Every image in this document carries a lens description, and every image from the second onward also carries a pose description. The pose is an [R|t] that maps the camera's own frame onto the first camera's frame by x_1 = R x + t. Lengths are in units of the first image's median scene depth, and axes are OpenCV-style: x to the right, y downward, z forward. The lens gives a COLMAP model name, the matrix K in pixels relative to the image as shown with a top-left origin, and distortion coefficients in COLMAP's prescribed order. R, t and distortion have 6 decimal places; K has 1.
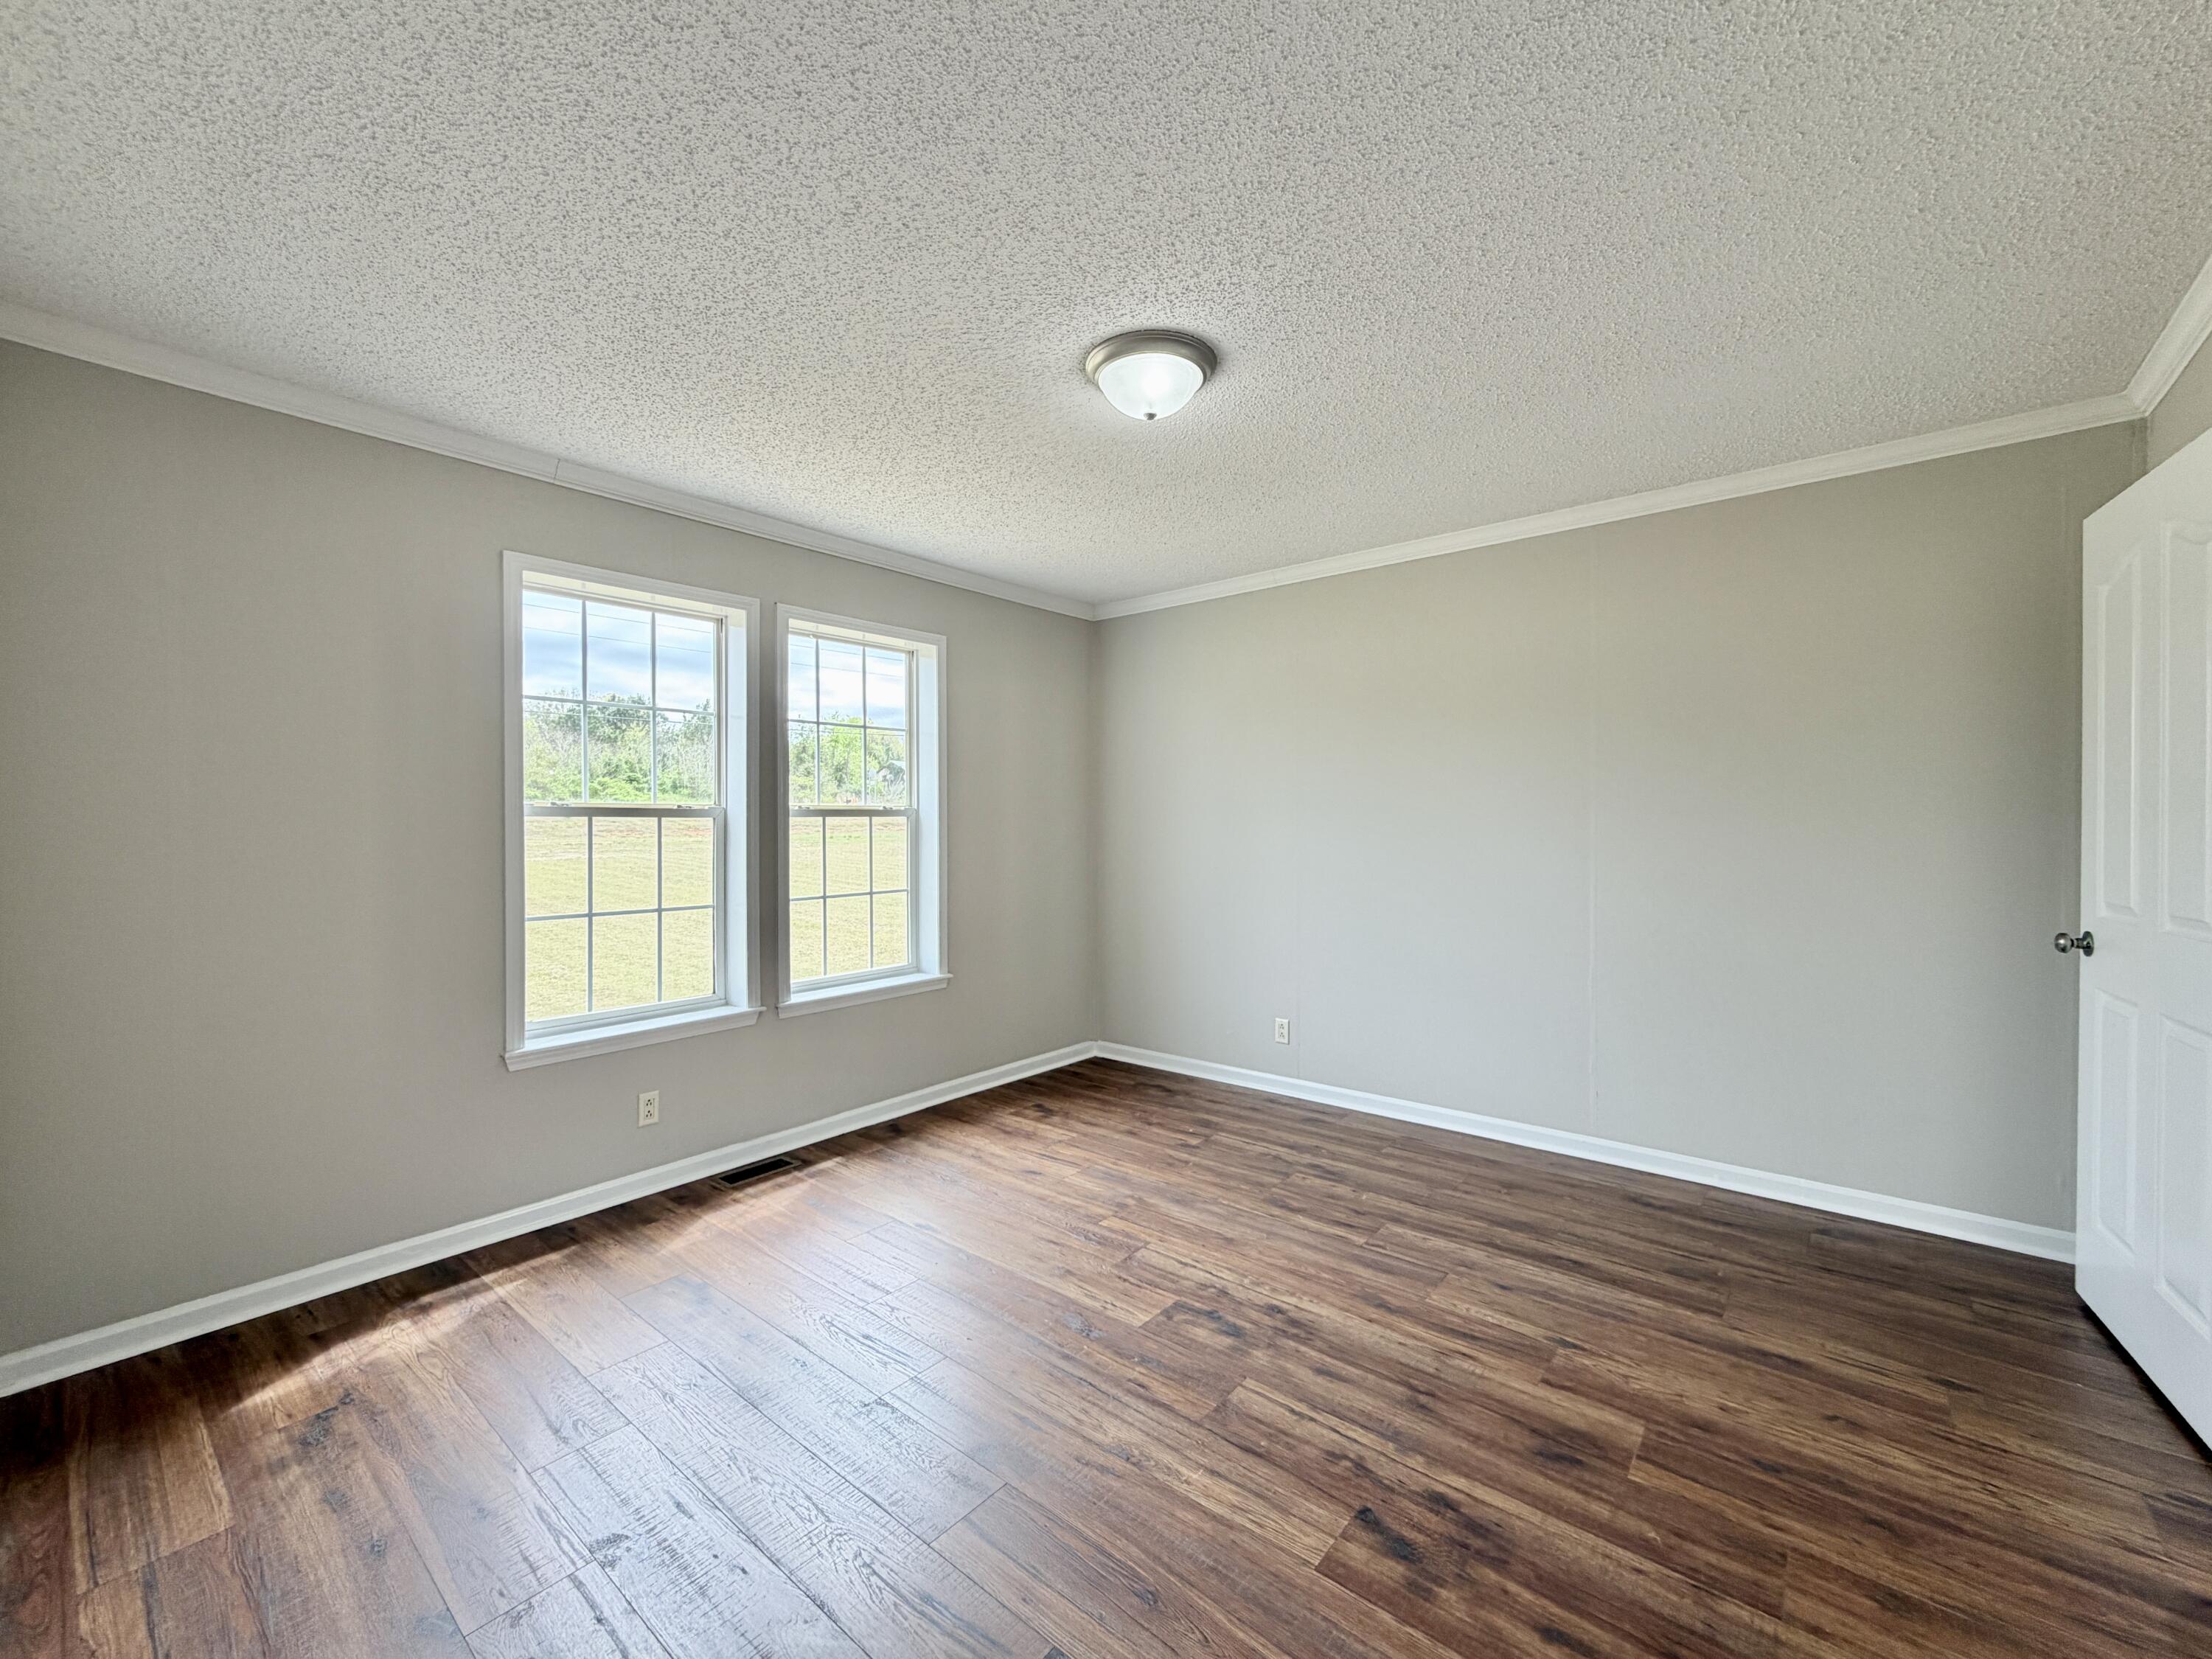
lens RADIAL K [[885.0, 0, 1098.7], [0, 885.0, 830.0], [0, 0, 1]] dist [-0.001003, 0.000184]
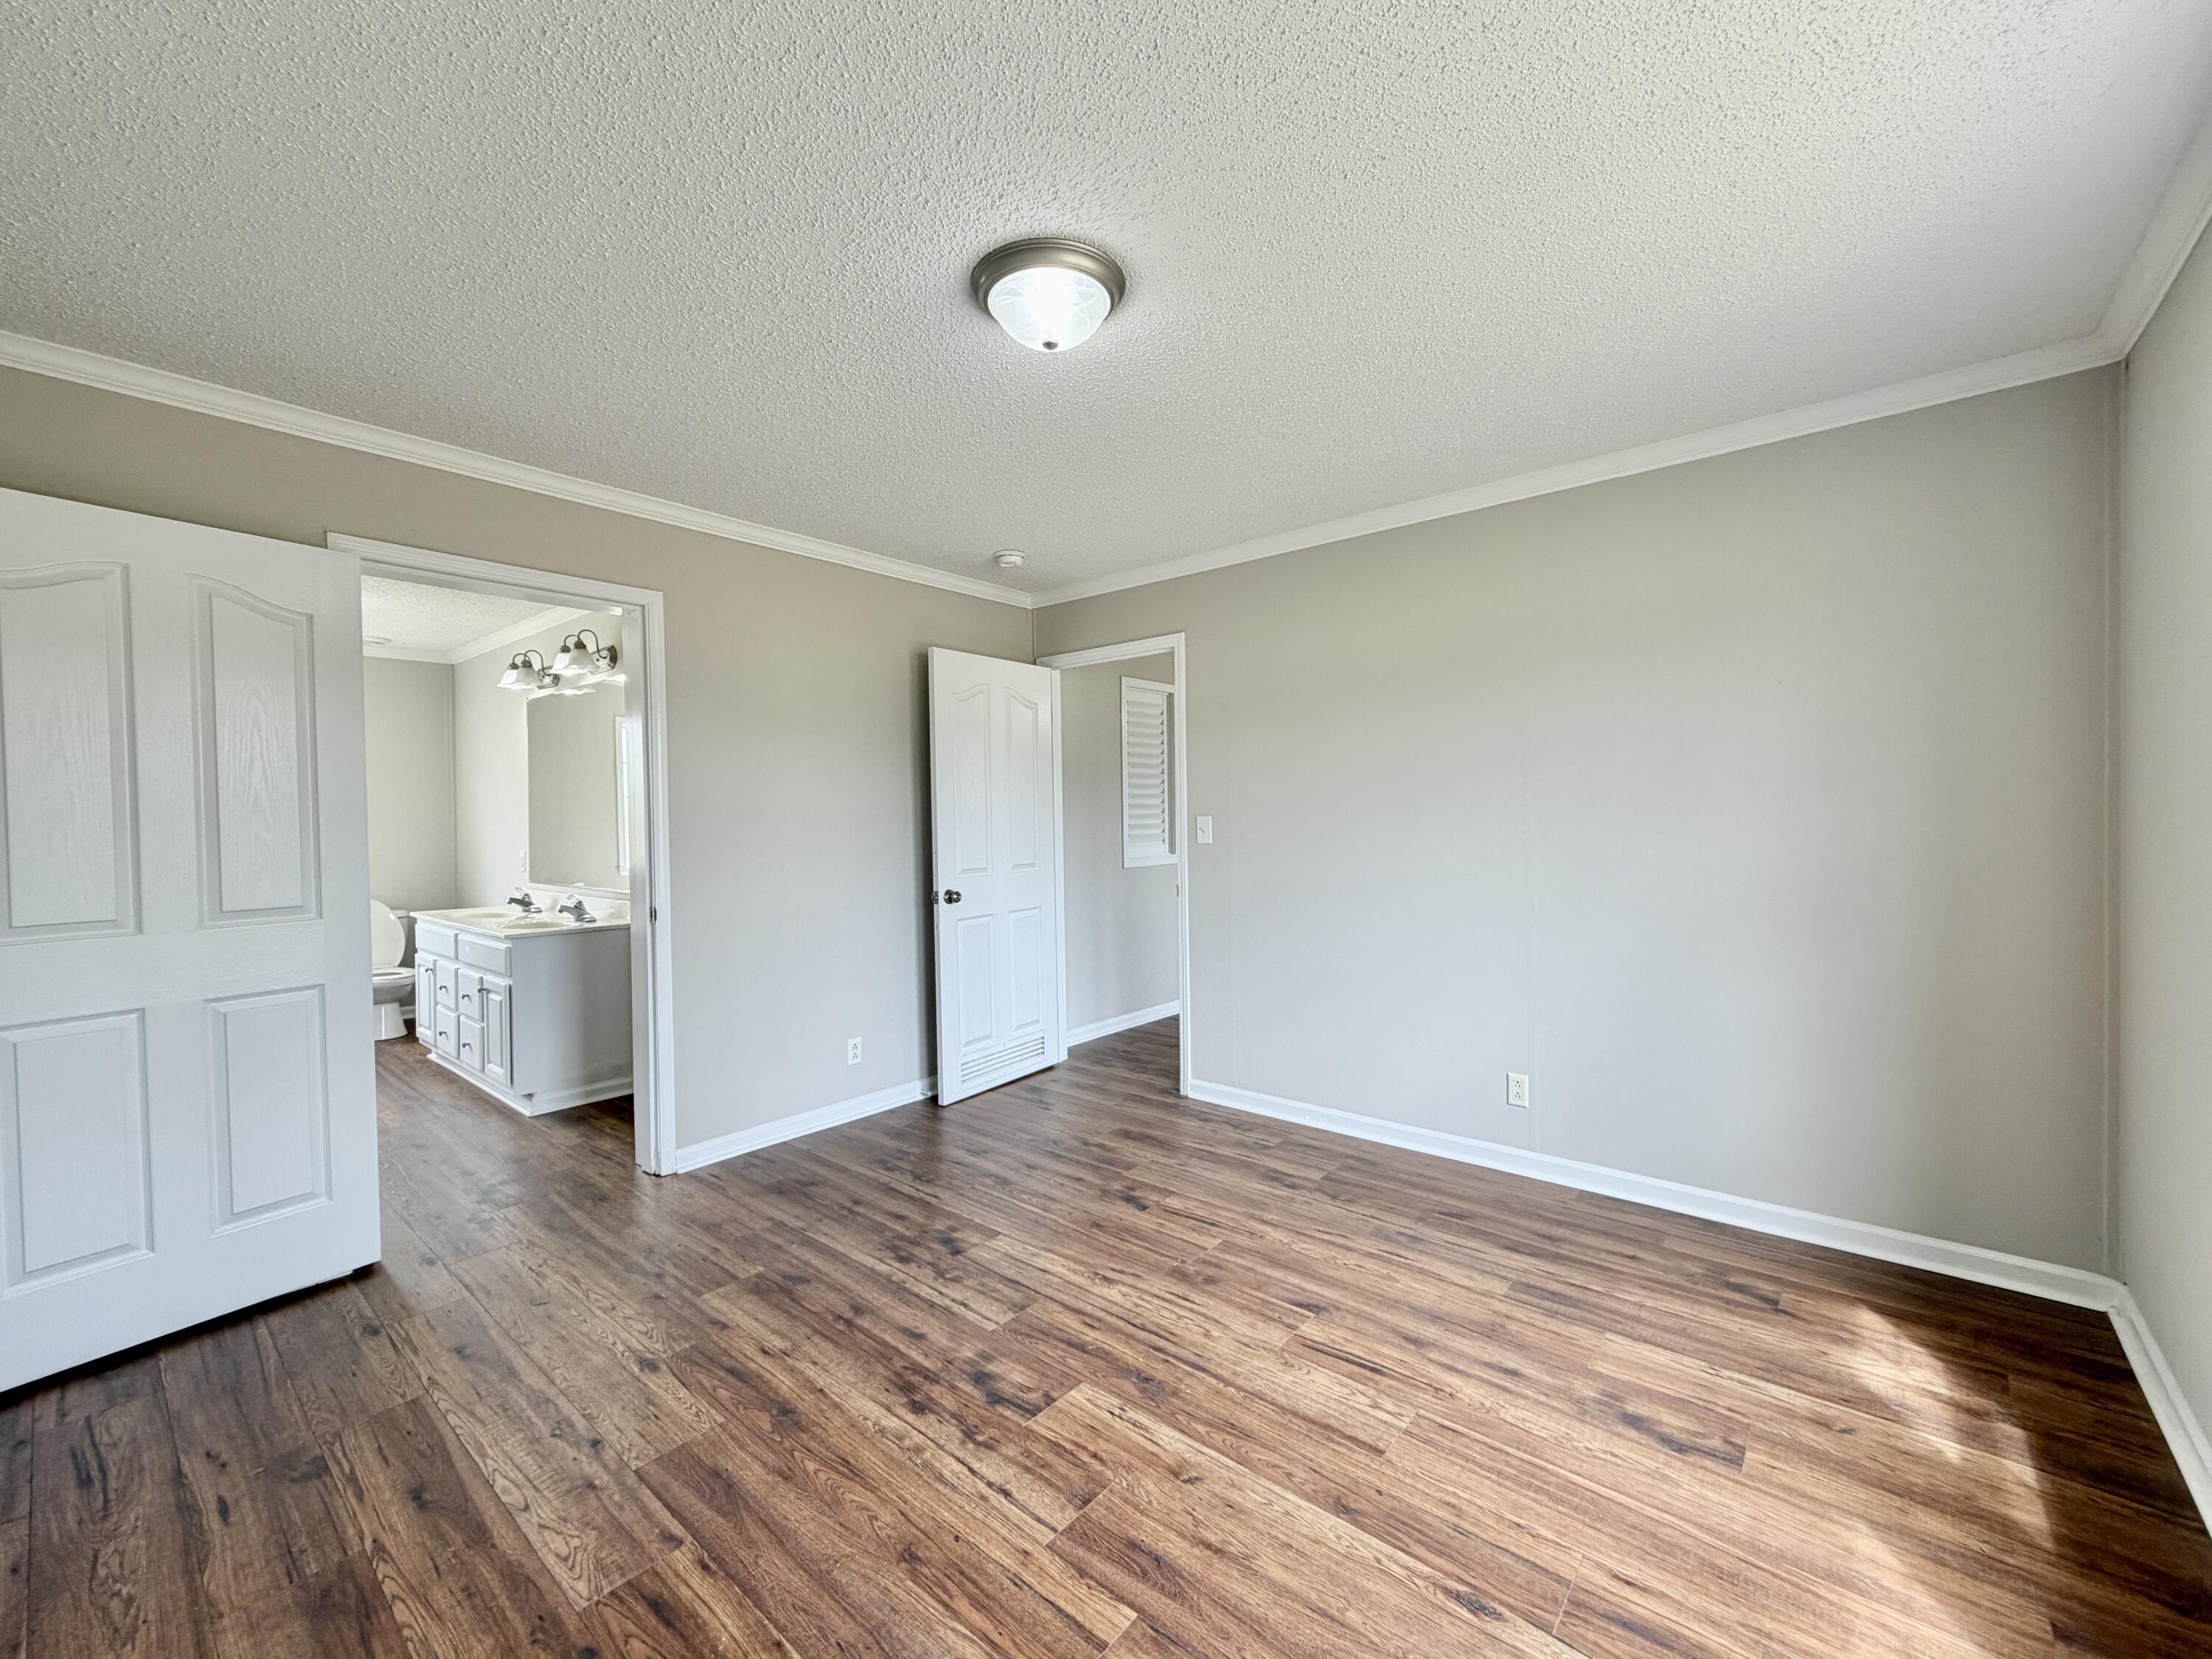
lens RADIAL K [[885.0, 0, 1098.7], [0, 885.0, 830.0], [0, 0, 1]] dist [-0.001003, 0.000184]
pose [[-0.999793, 0.017910, 0.009644, 0.012075], [0.018188, 0.999398, 0.029545, -0.025927], [-0.009109, 0.029714, -0.999517, 1.941875]]
